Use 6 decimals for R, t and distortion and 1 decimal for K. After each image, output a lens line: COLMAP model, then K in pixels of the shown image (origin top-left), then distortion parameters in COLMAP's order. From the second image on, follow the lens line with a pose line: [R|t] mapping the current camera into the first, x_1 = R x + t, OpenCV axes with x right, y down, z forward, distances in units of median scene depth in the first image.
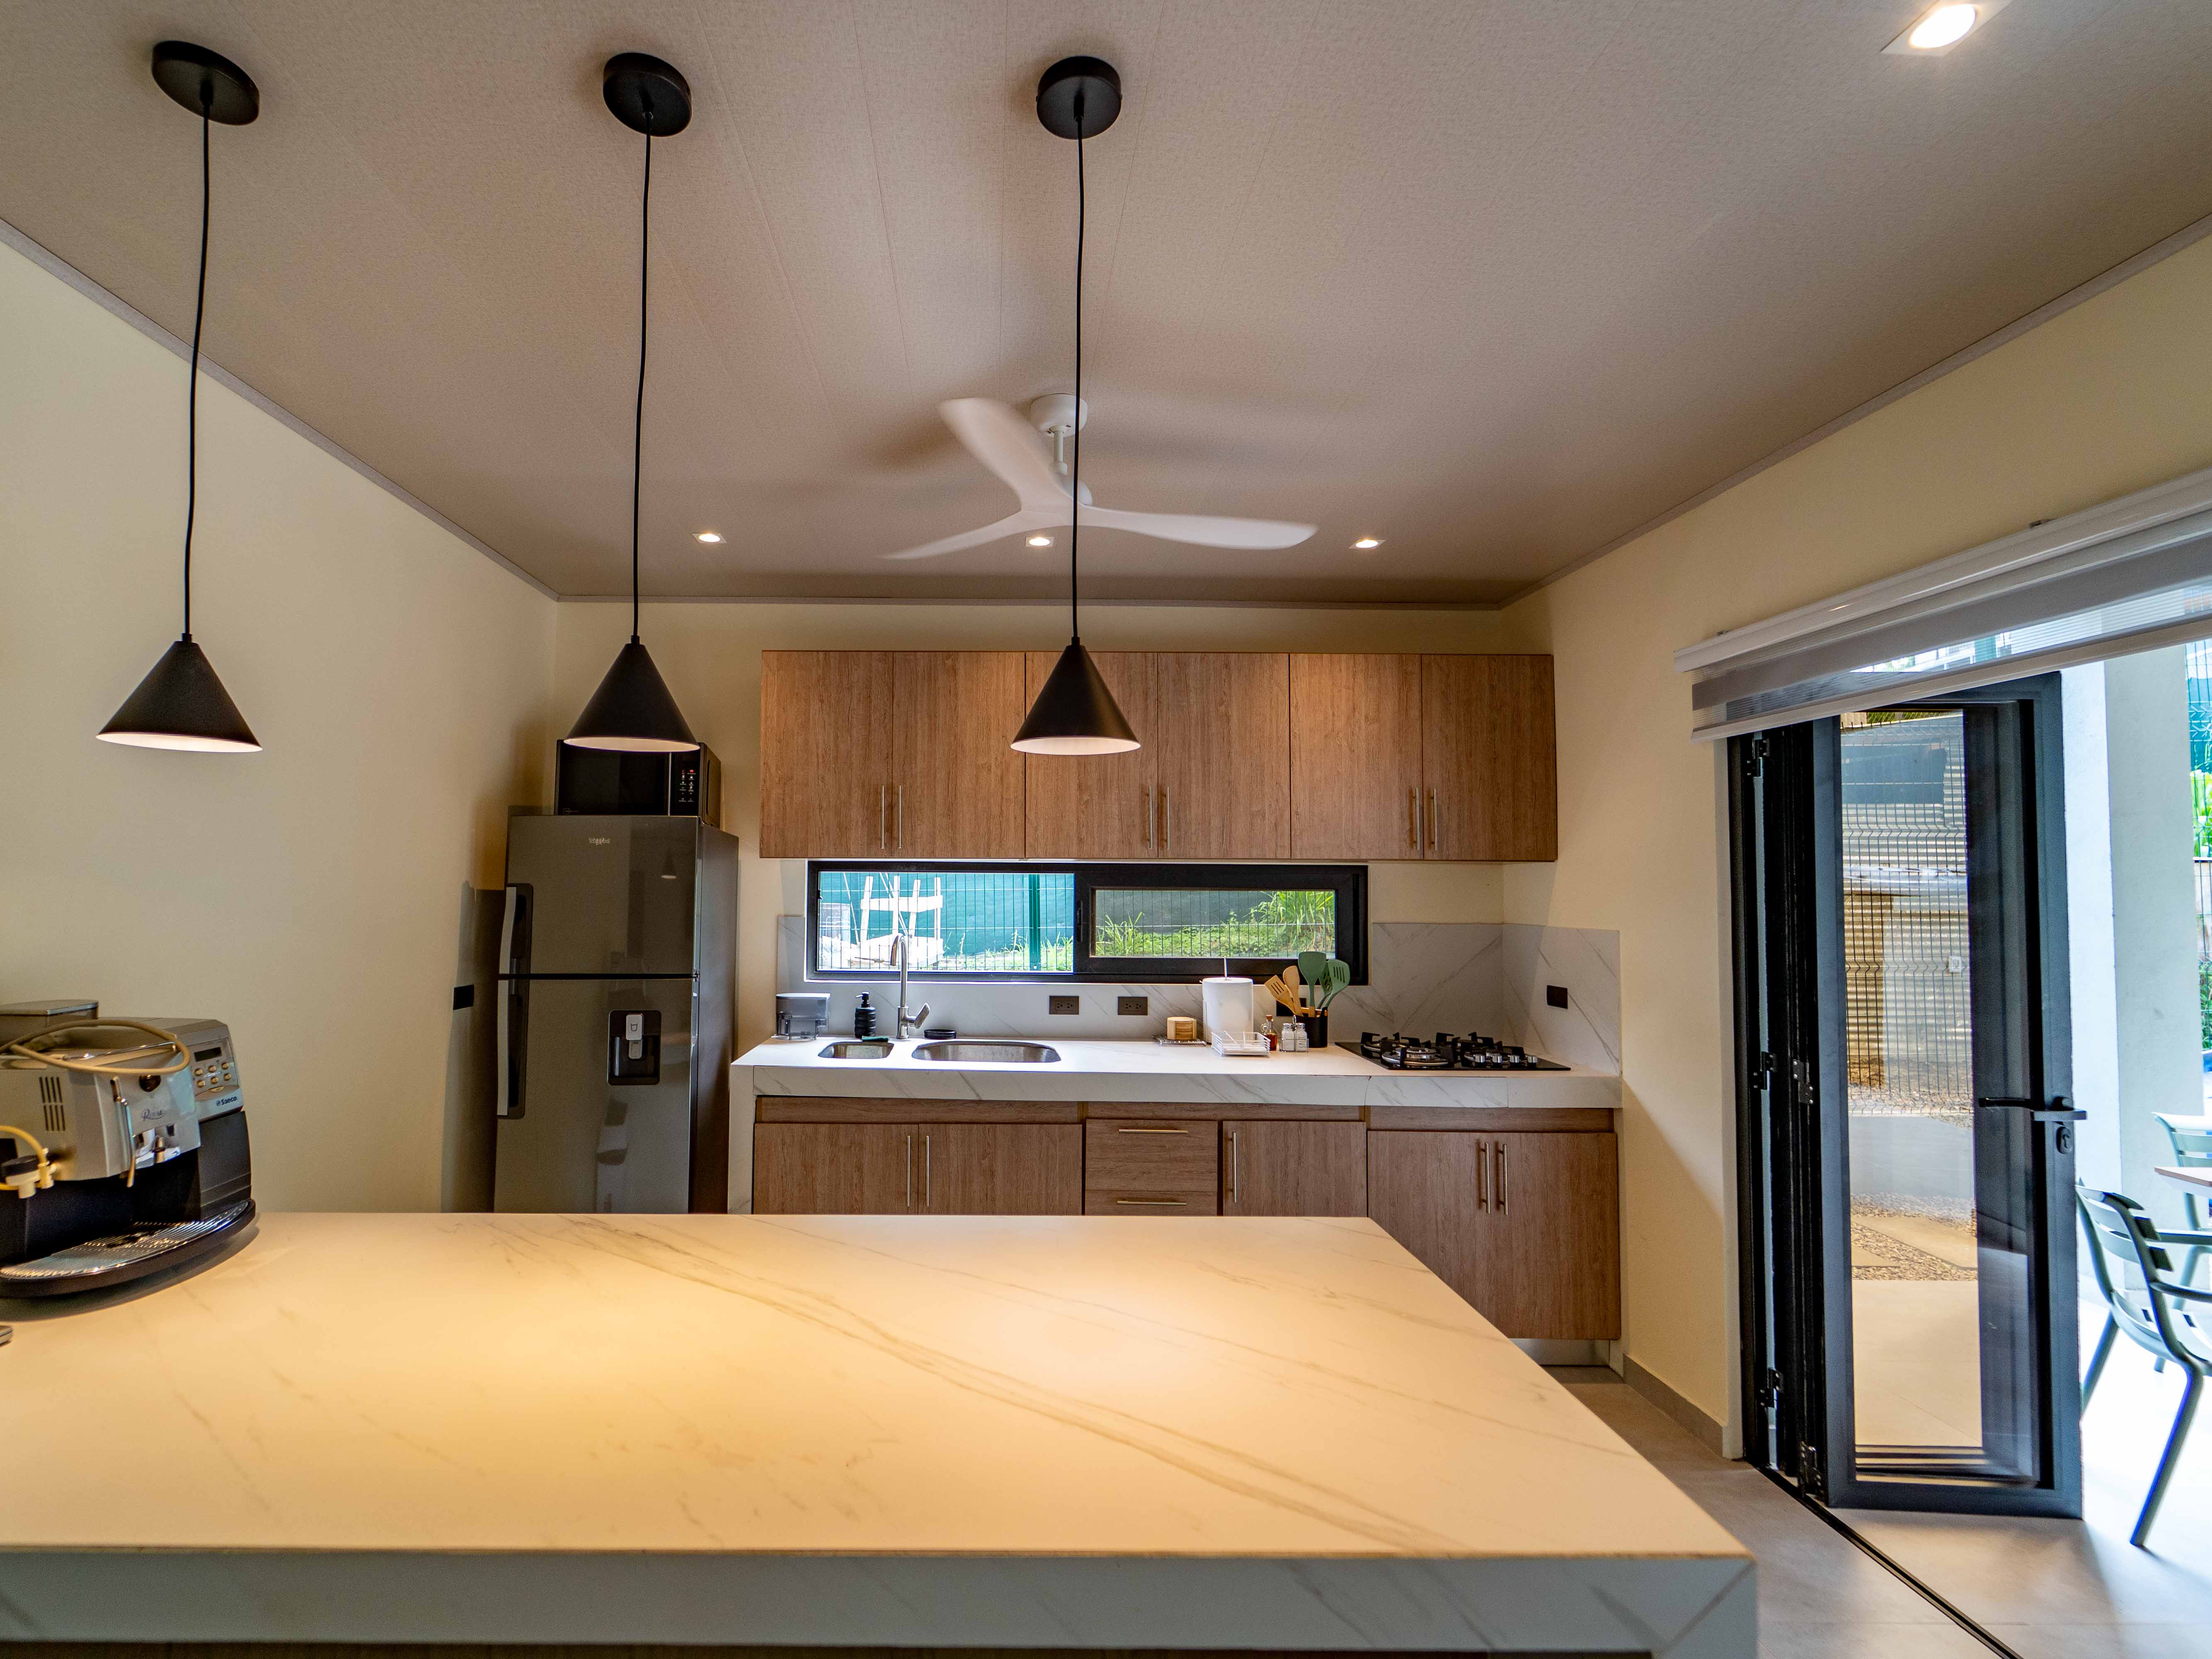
lens RADIAL K [[1010.1, 0, 990.8], [0, 1010.1, 846.7], [0, 0, 1]] dist [0.002701, -0.000625]
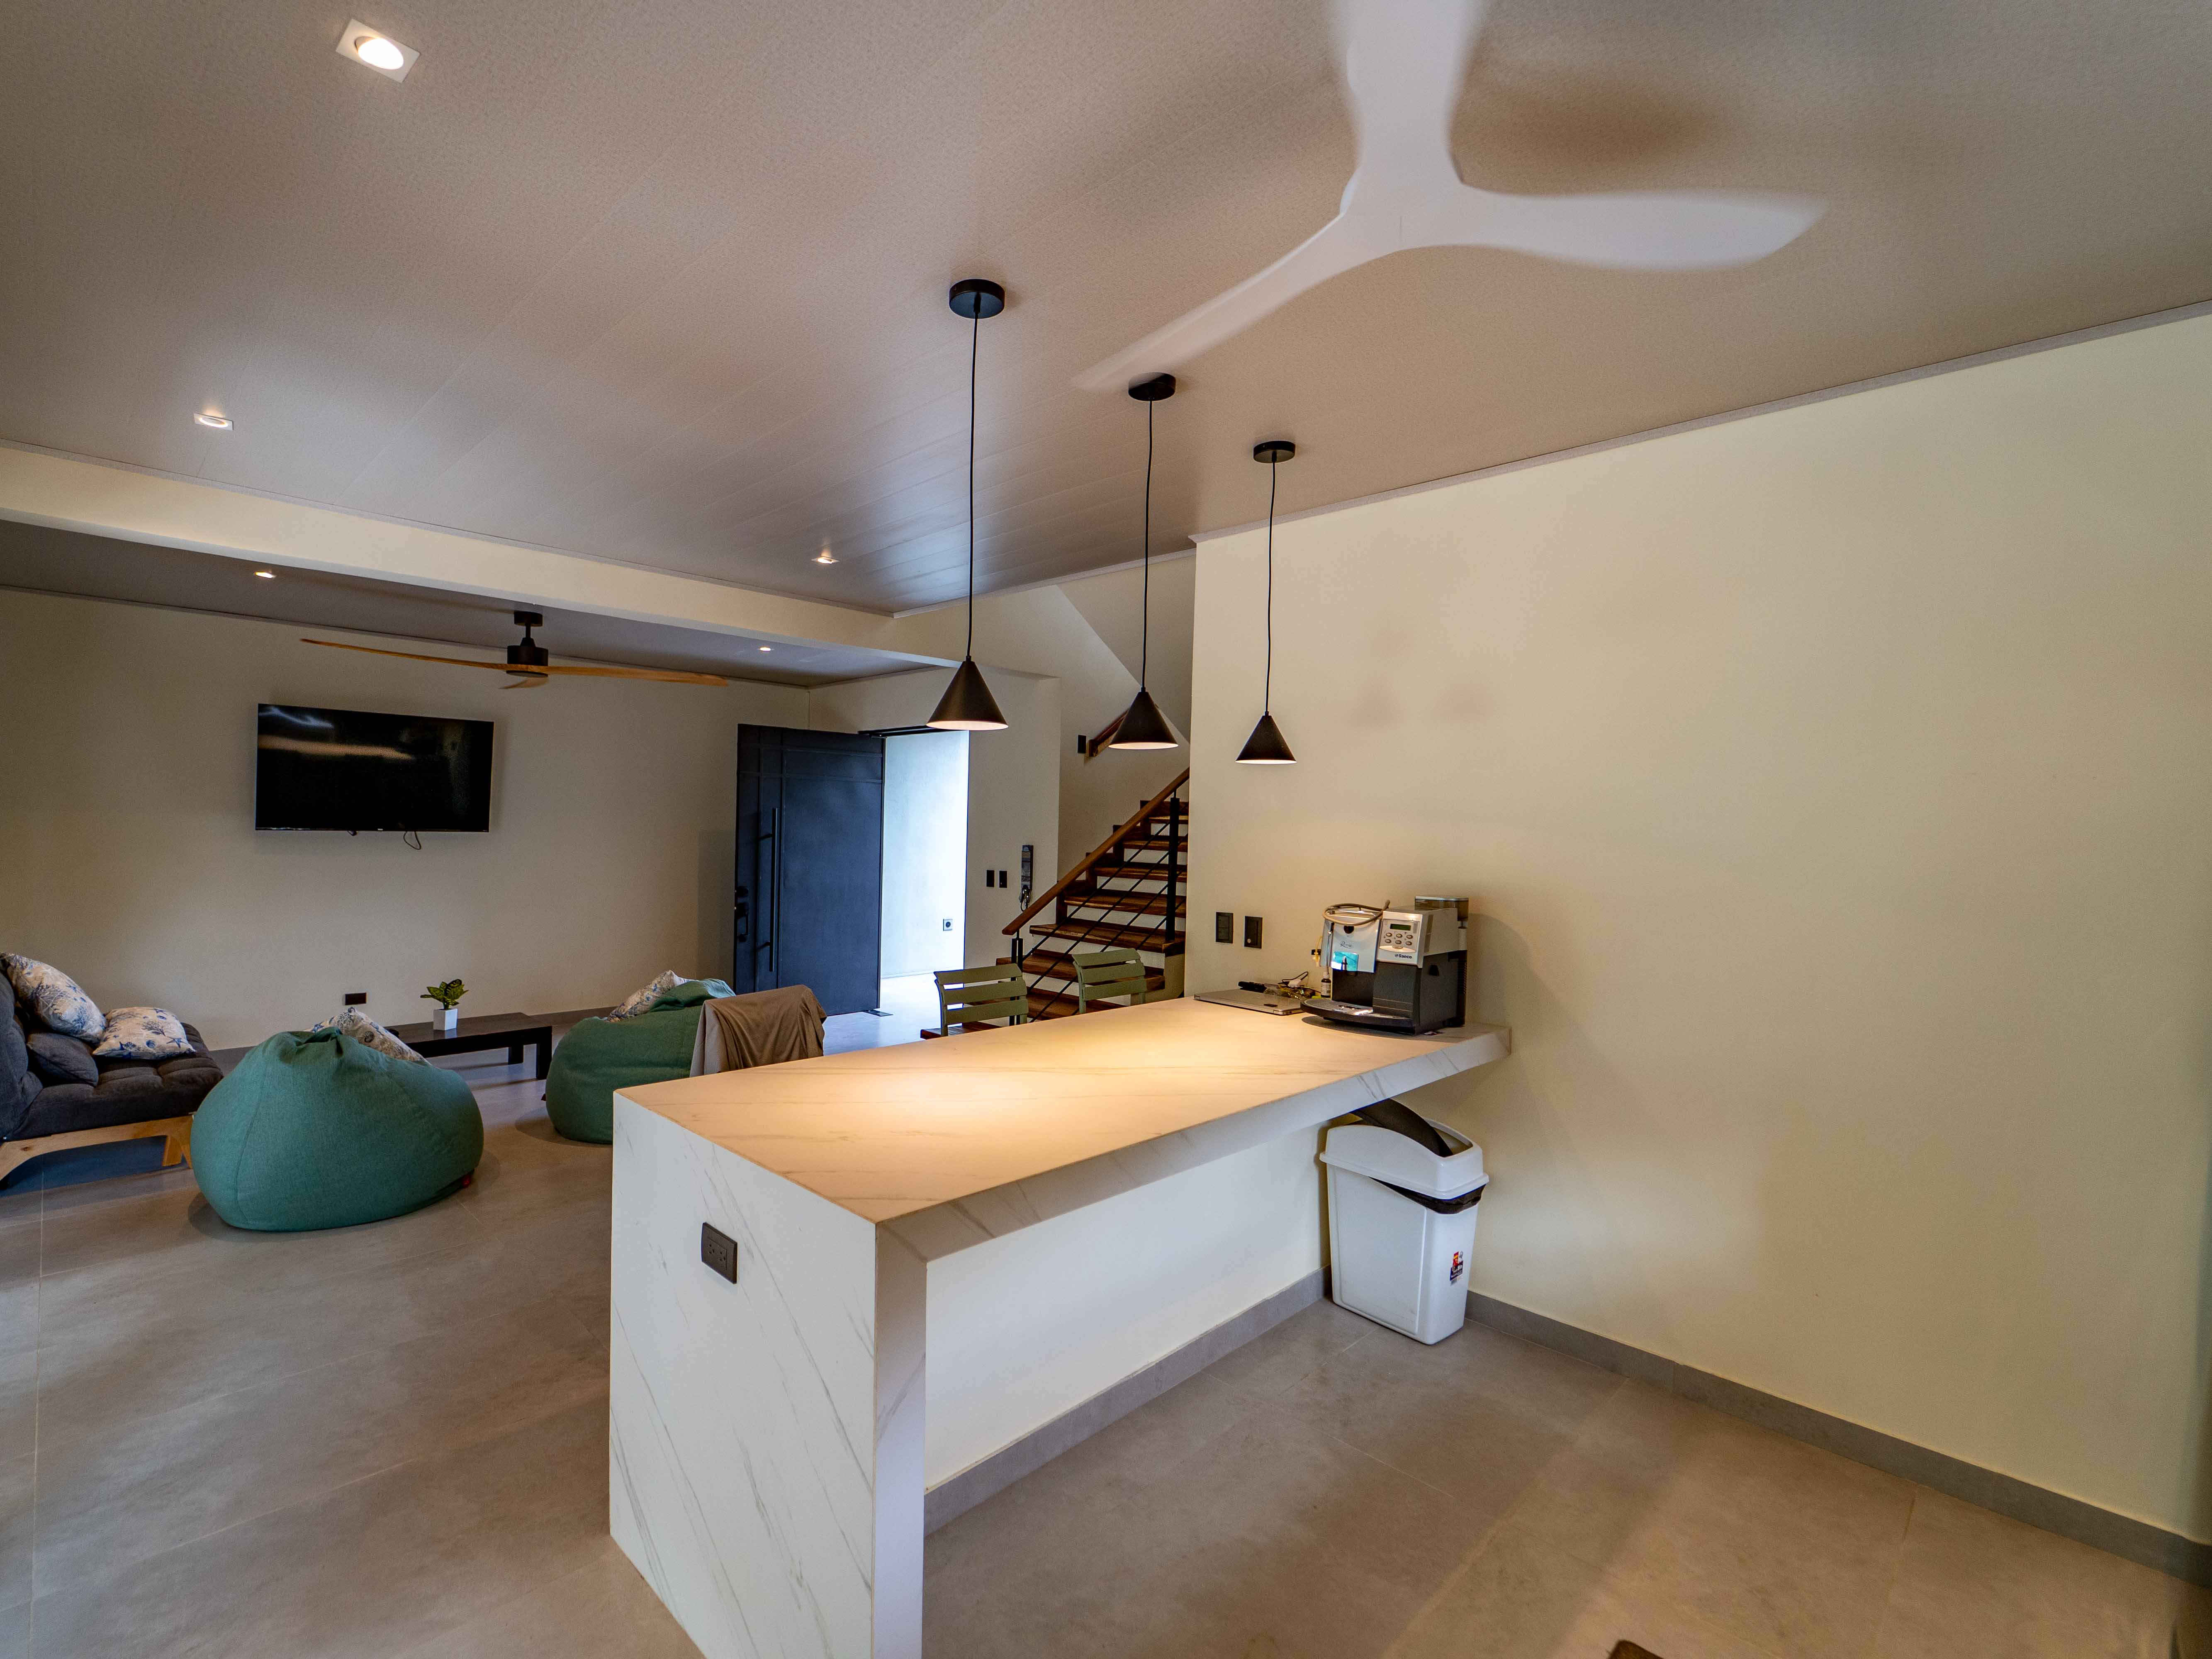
lens RADIAL K [[1006.4, 0, 985.6], [0, 1006.4, 840.6], [0, 0, 1]] dist [-0.000330, -0.000487]
pose [[-0.736843, -0.013460, -0.675930, 0.434618], [-0.004181, 0.999873, -0.015353, 0.040176], [0.676051, -0.008487, -0.736806, 0.842853]]
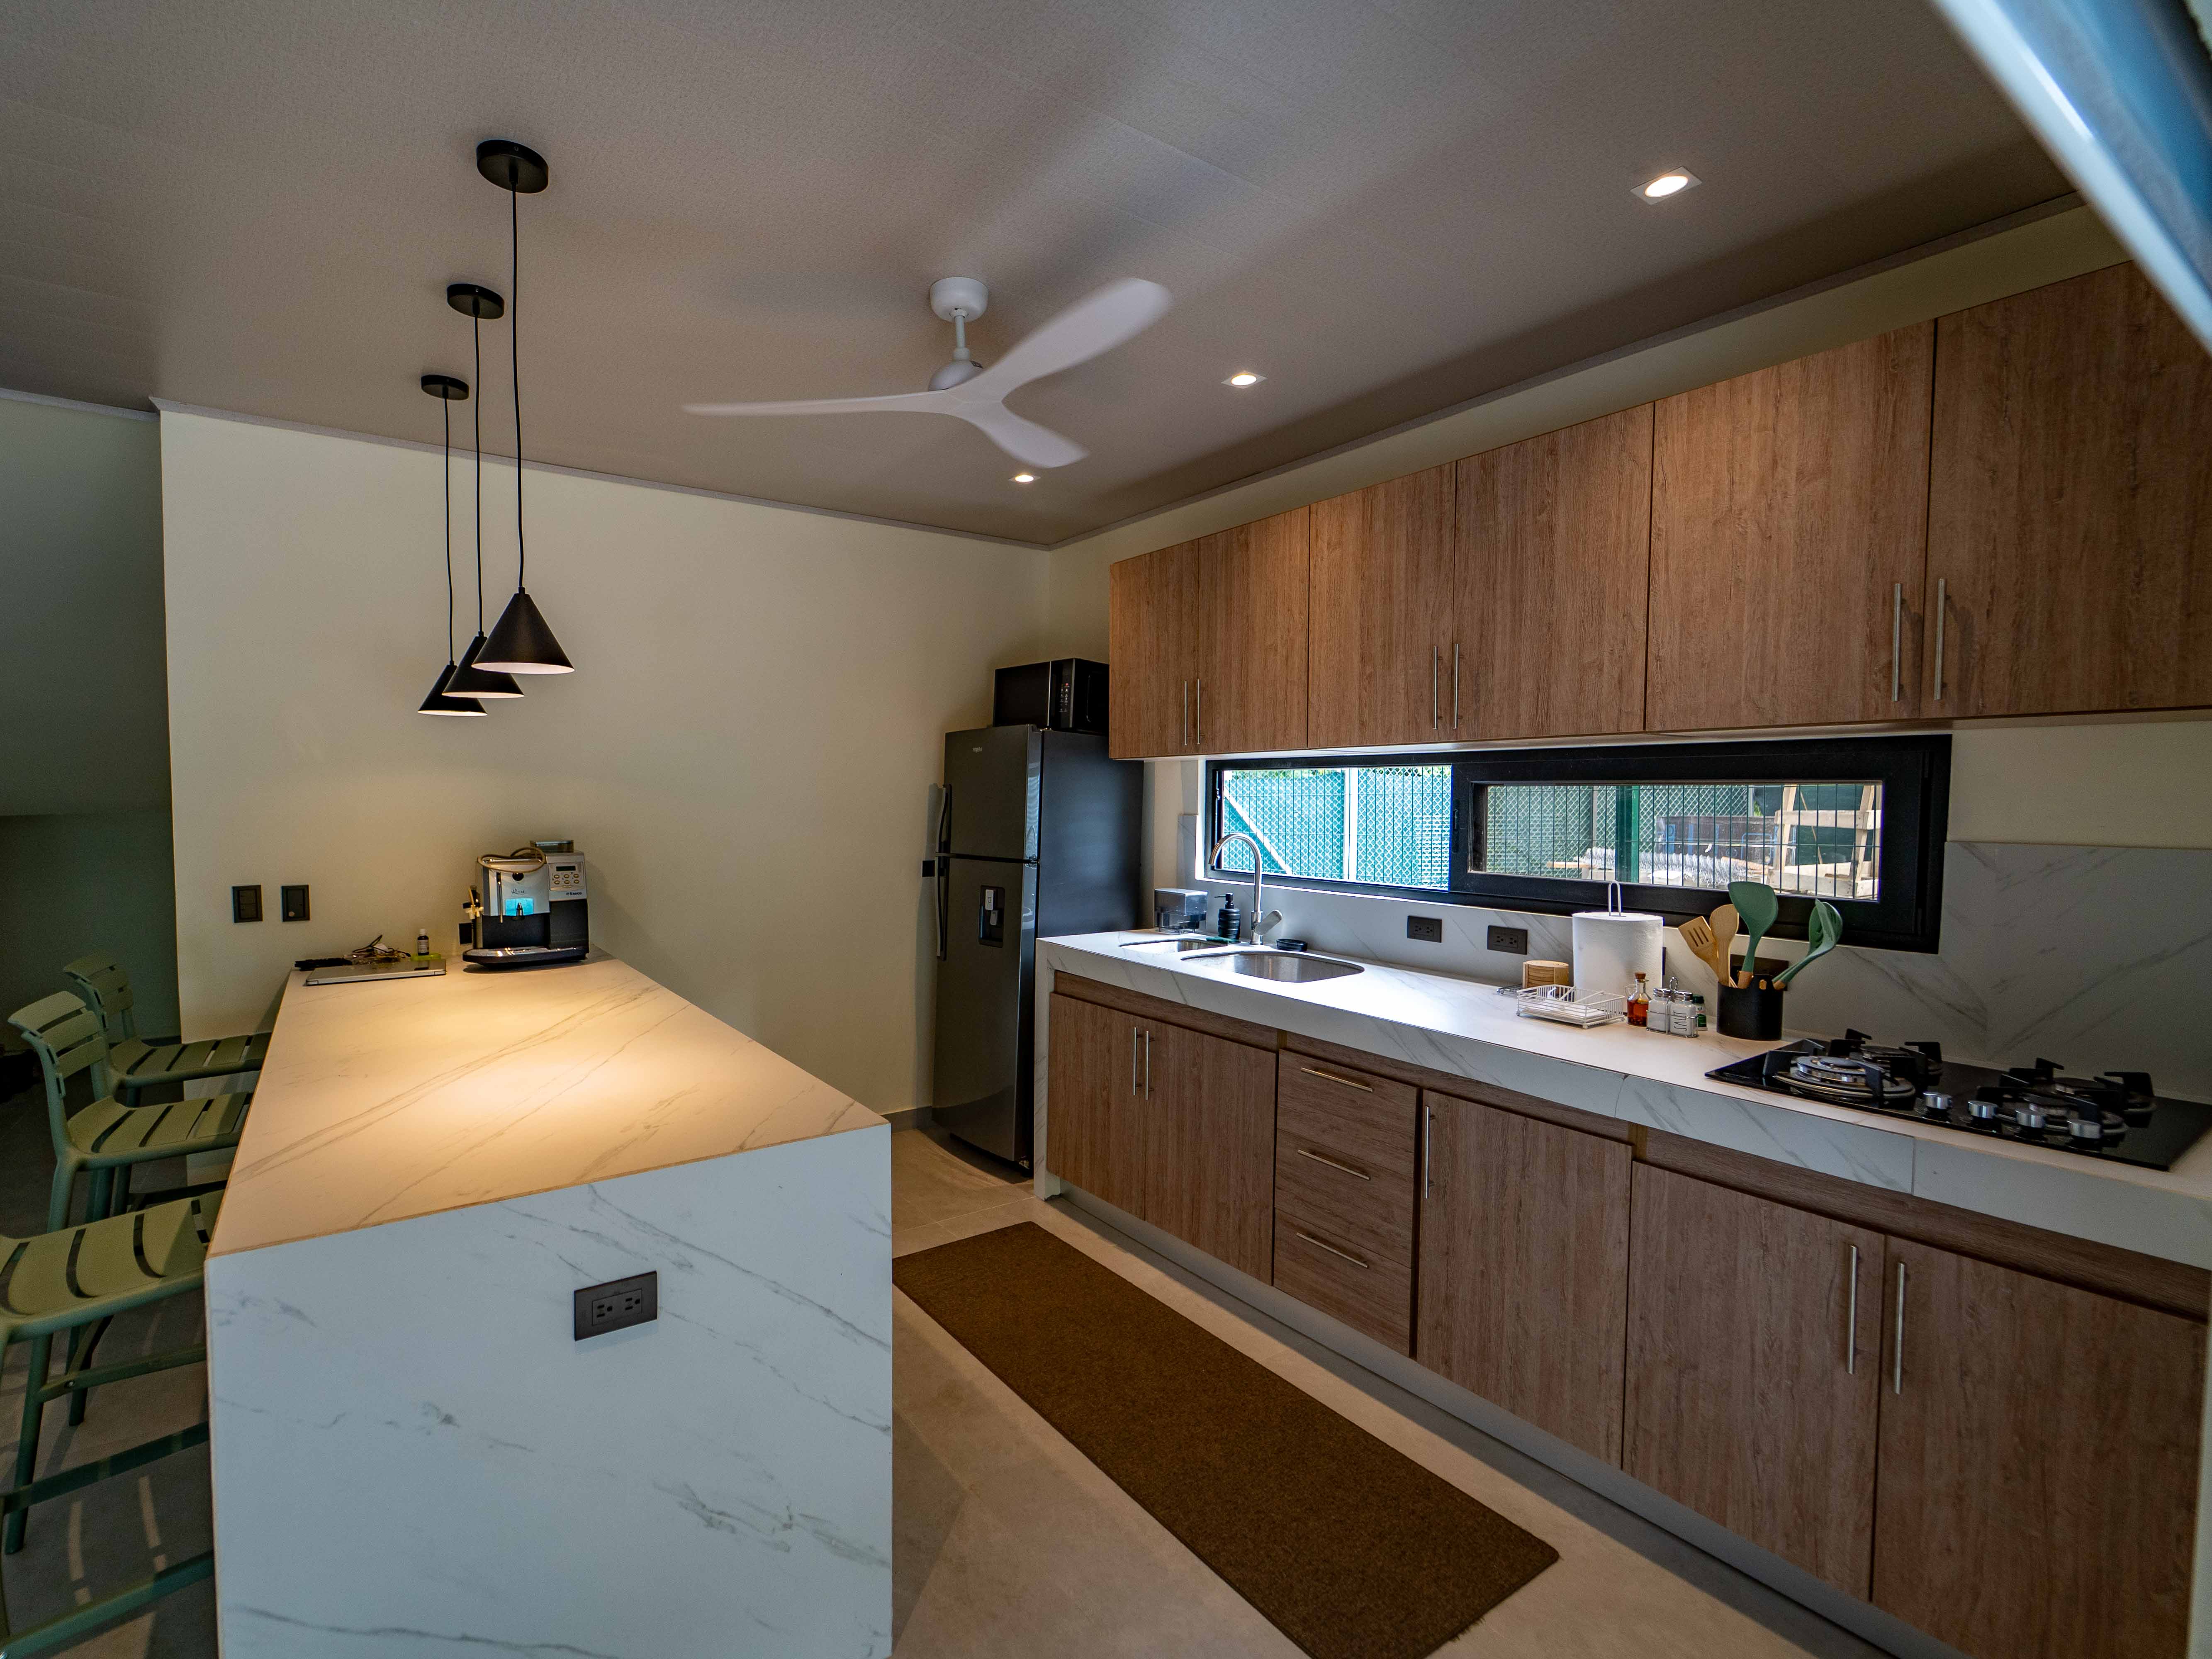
lens RADIAL K [[1006.4, 0, 985.6], [0, 1006.4, 840.6], [0, 0, 1]] dist [-0.000330, -0.000487]
pose [[0.534827, 0.033411, -0.844301, 0.612859], [0.033762, 0.997575, 0.060863, 0.028003], [0.844287, -0.061056, 0.532402, 0.305872]]
